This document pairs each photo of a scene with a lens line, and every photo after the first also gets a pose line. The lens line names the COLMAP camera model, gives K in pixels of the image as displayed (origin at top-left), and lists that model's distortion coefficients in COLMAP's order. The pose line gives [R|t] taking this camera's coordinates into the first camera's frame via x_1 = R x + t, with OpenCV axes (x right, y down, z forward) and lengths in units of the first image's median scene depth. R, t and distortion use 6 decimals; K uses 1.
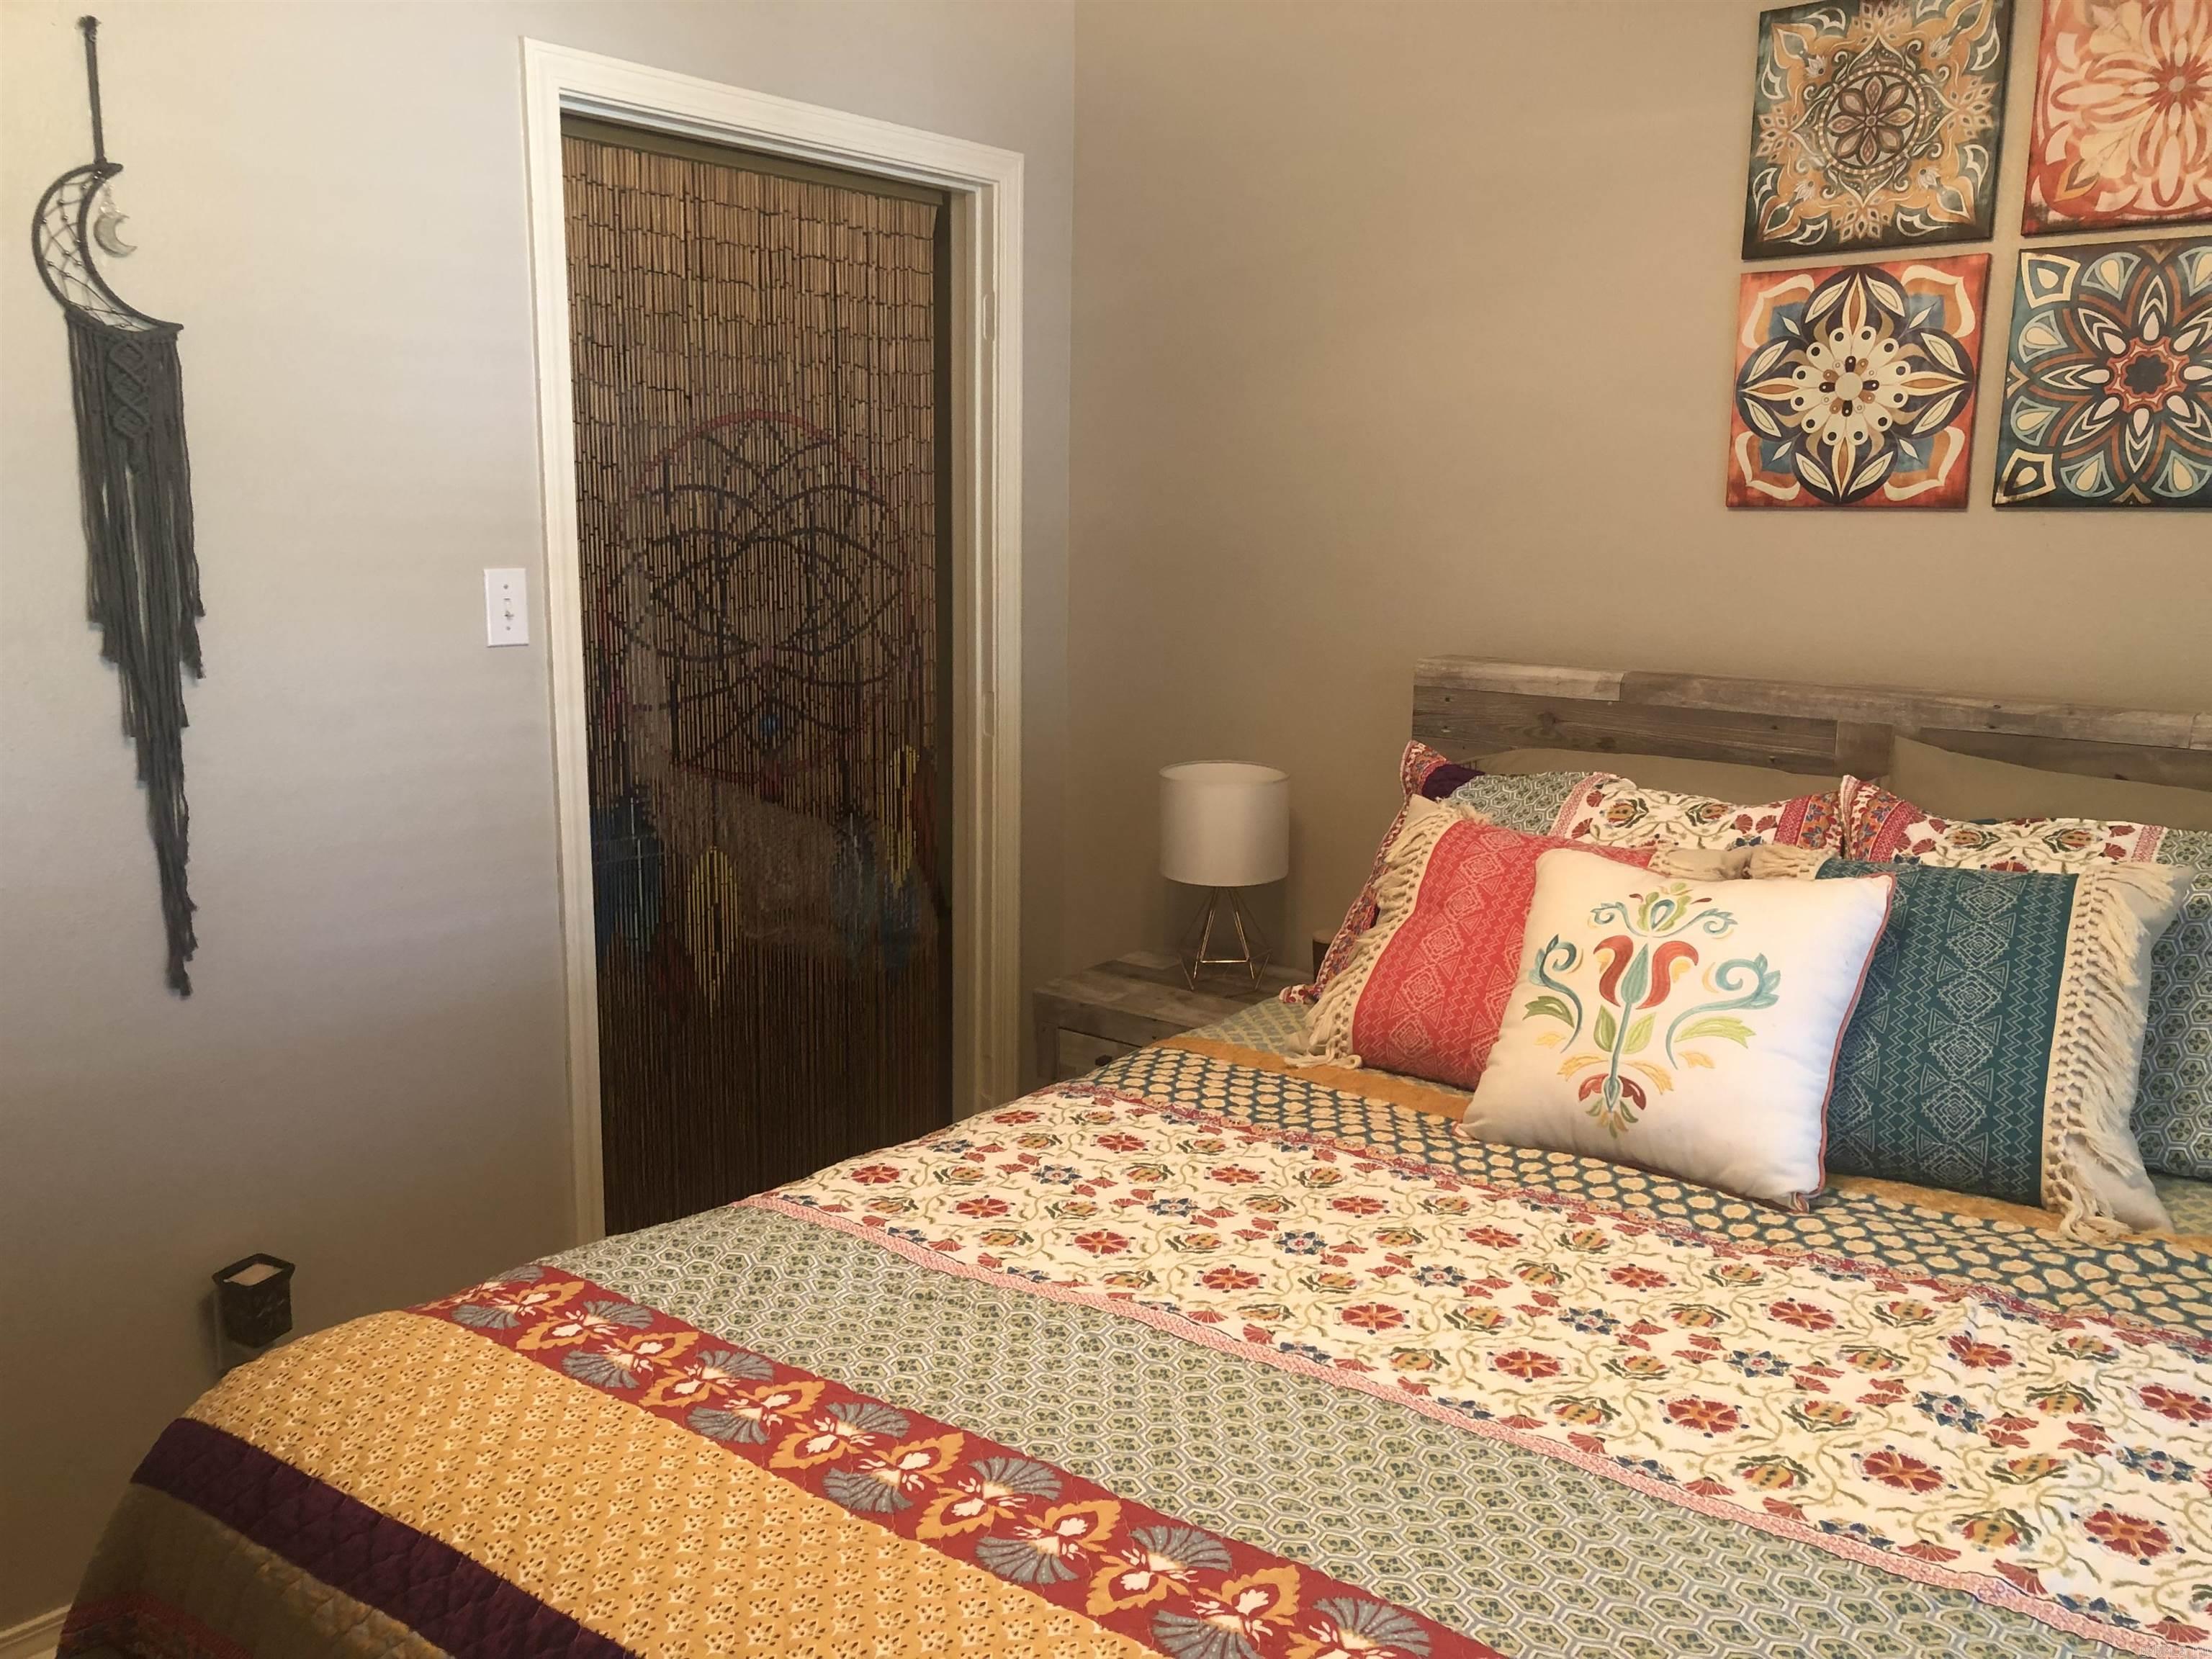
lens RADIAL K [[1834.9, 0, 1106.0], [0, 1834.9, 829.5], [0, 0, 1]] dist [0.100813, -0.134072]
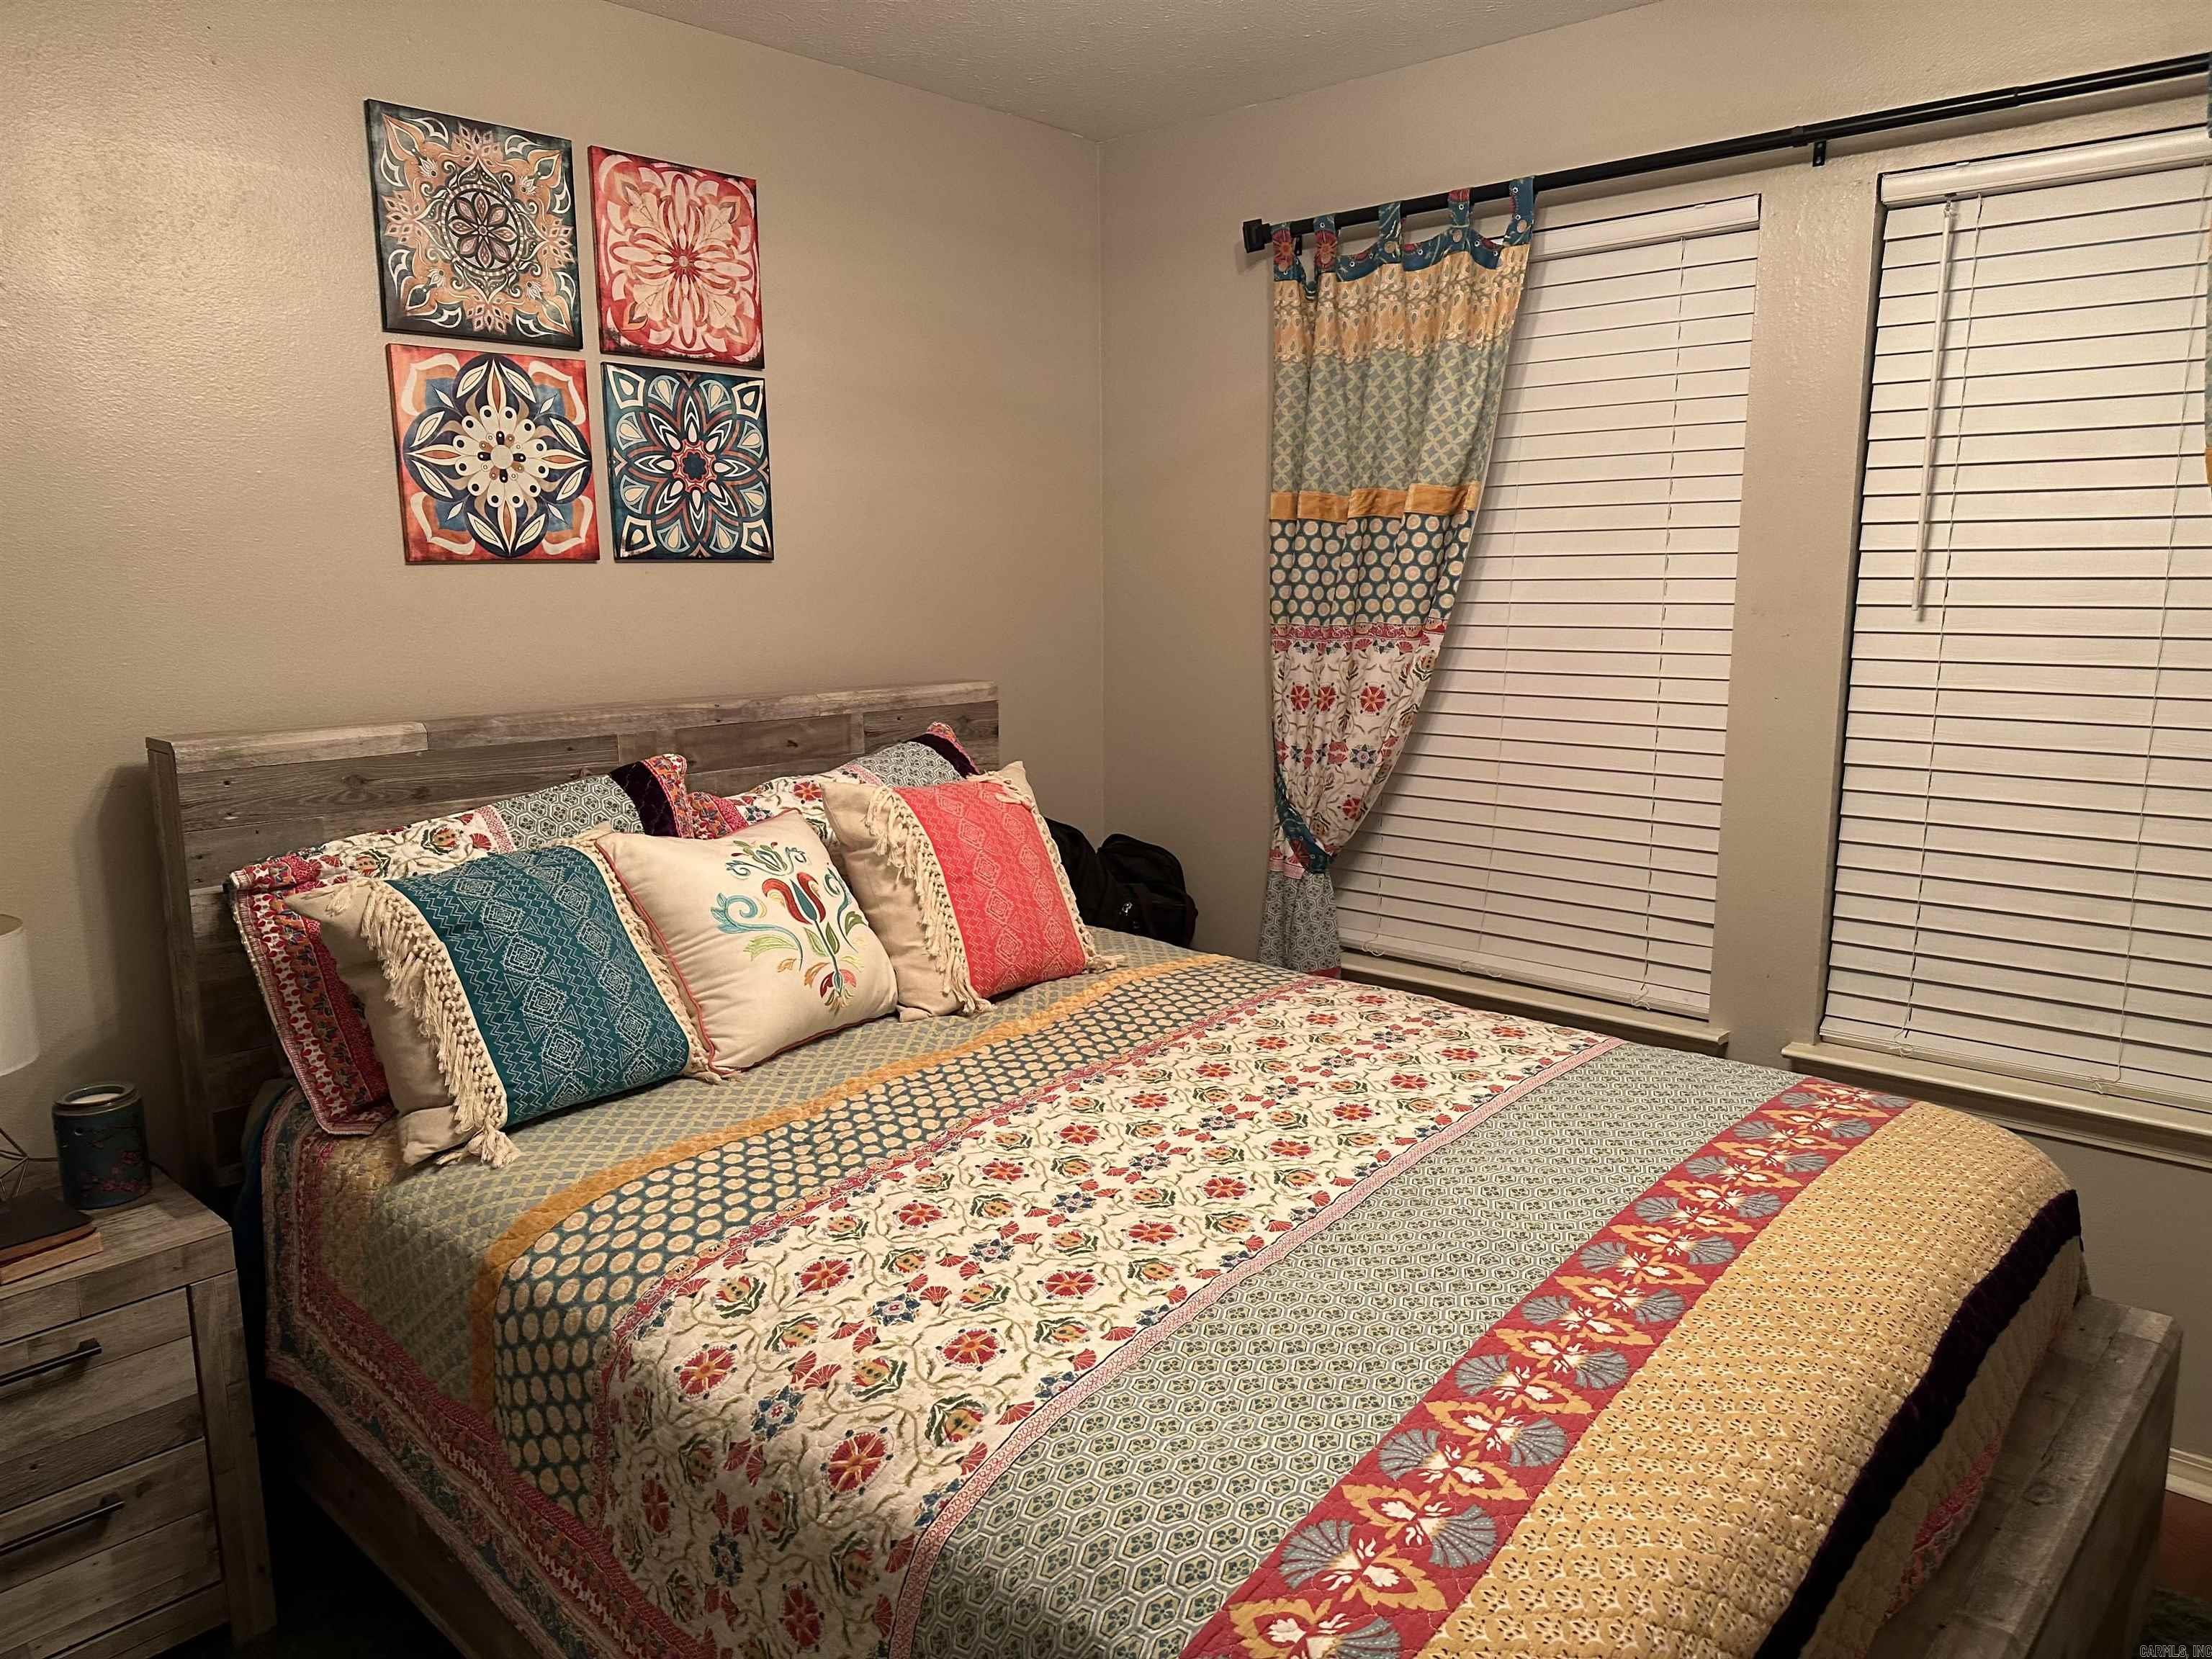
lens RADIAL K [[1418.5, 0, 1106.0], [0, 1418.5, 829.5], [0, 0, 1]] dist [-0.035840, -0.000048]
pose [[0.059241, -0.180479, 0.981793, -0.493381], [0.191199, 0.967363, 0.166289, -0.090179], [-0.979762, 0.177867, 0.091814, 0.611088]]
